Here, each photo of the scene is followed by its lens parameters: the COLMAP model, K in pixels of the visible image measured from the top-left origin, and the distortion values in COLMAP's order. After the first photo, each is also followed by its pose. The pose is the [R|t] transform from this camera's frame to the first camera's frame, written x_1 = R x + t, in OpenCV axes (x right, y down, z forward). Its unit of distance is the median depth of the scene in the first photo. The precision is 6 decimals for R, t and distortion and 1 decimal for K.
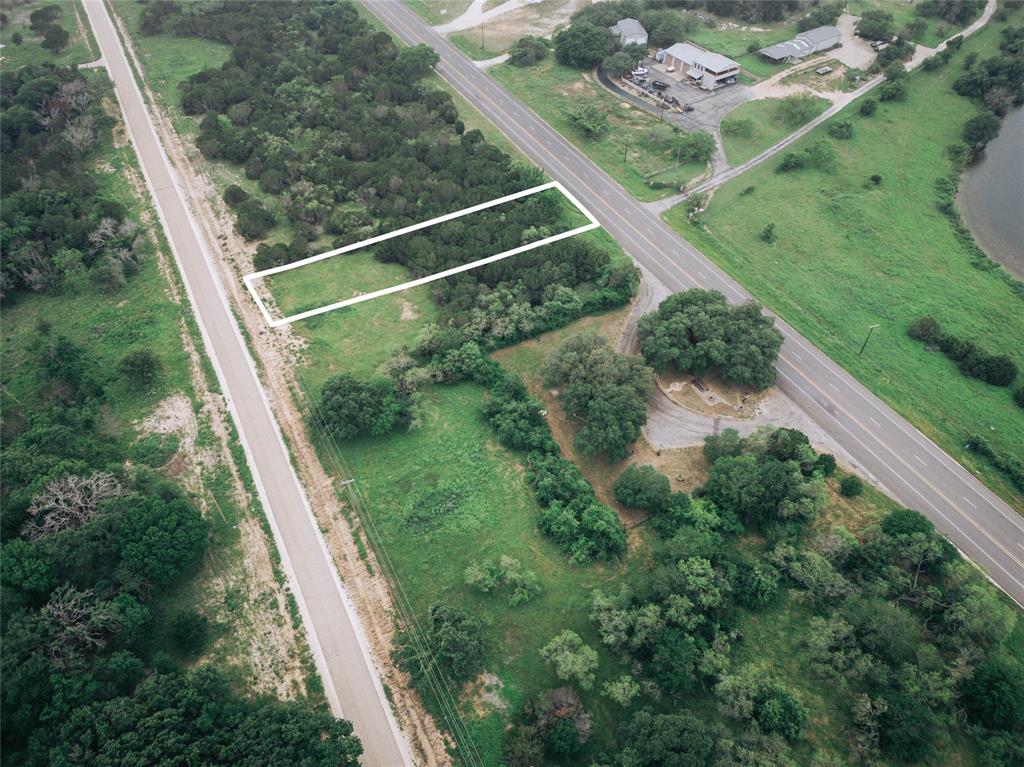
lens RADIAL K [[737.6, 0, 512.0], [0, 737.6, 383.5], [0, 0, 1]] dist [0.052947, -0.045904]
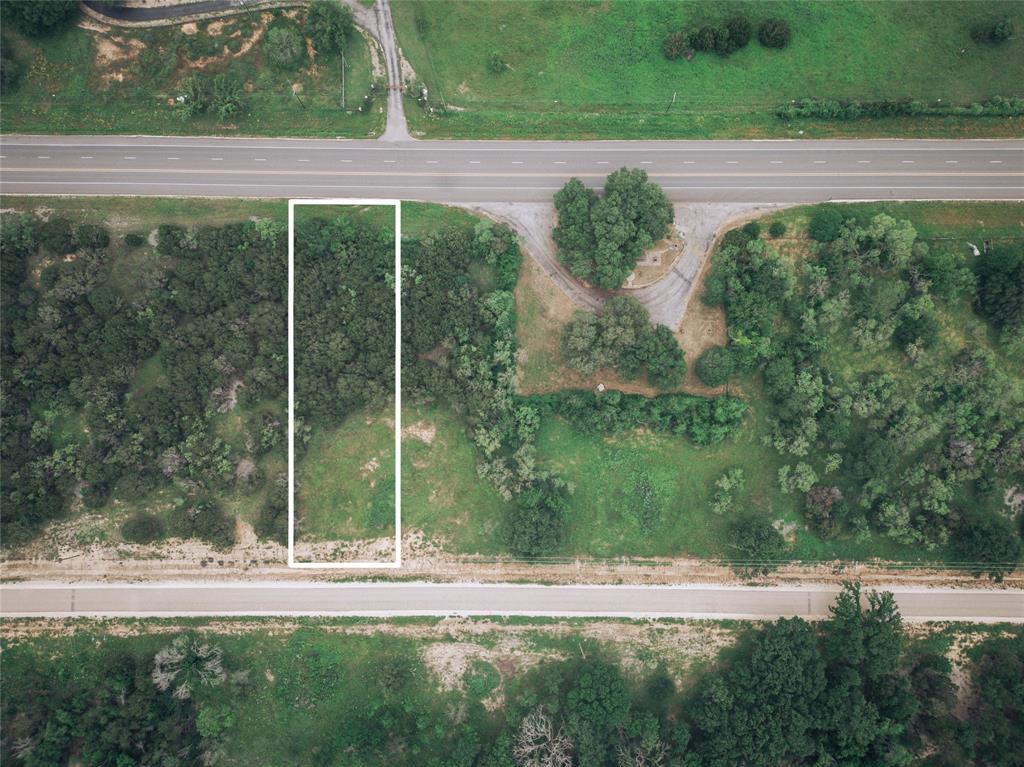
lens RADIAL K [[718.9, 0, 499.7], [0, 718.9, 384.4], [0, 0, 1]] dist [0.062935, -0.064554]
pose [[0.471799, -0.879143, 0.067172, -0.113065], [0.624216, 0.386851, 0.678749, -0.875026], [-0.622703, -0.278303, 0.731292, 0.235087]]
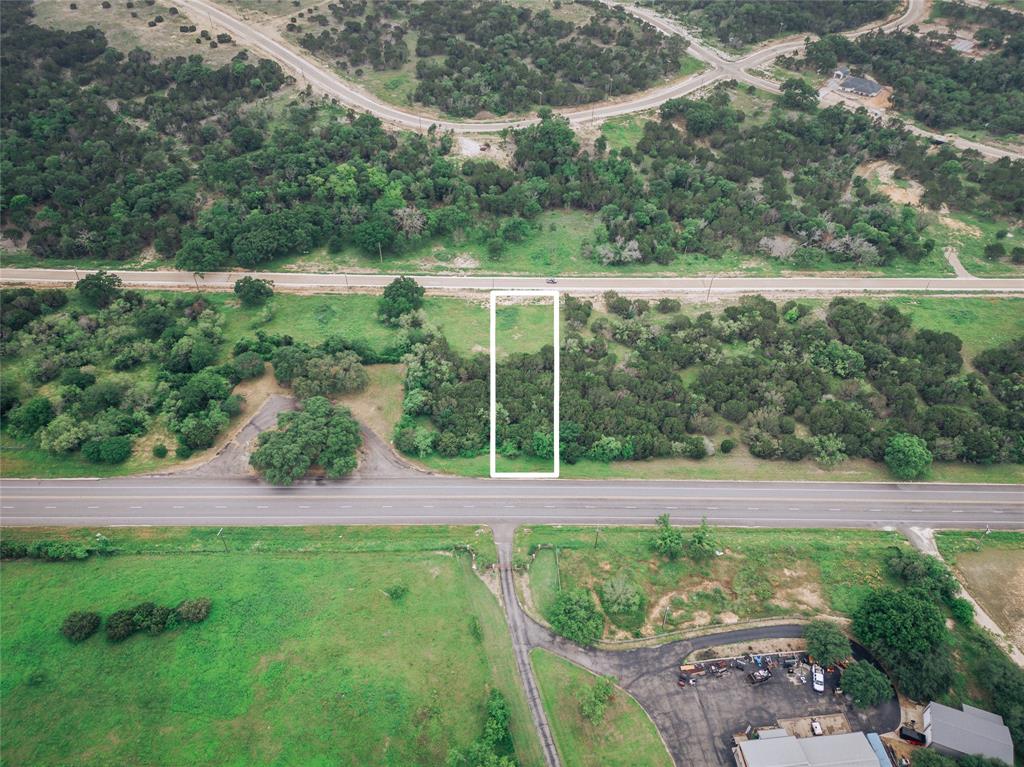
lens RADIAL K [[718.9, 0, 499.7], [0, 718.9, 384.4], [0, 0, 1]] dist [0.062935, -0.064554]
pose [[-0.465868, 0.589038, -0.660304, 0.927965], [-0.642001, 0.288529, 0.710342, -1.264123], [0.608935, 0.754842, 0.243746, 0.858241]]
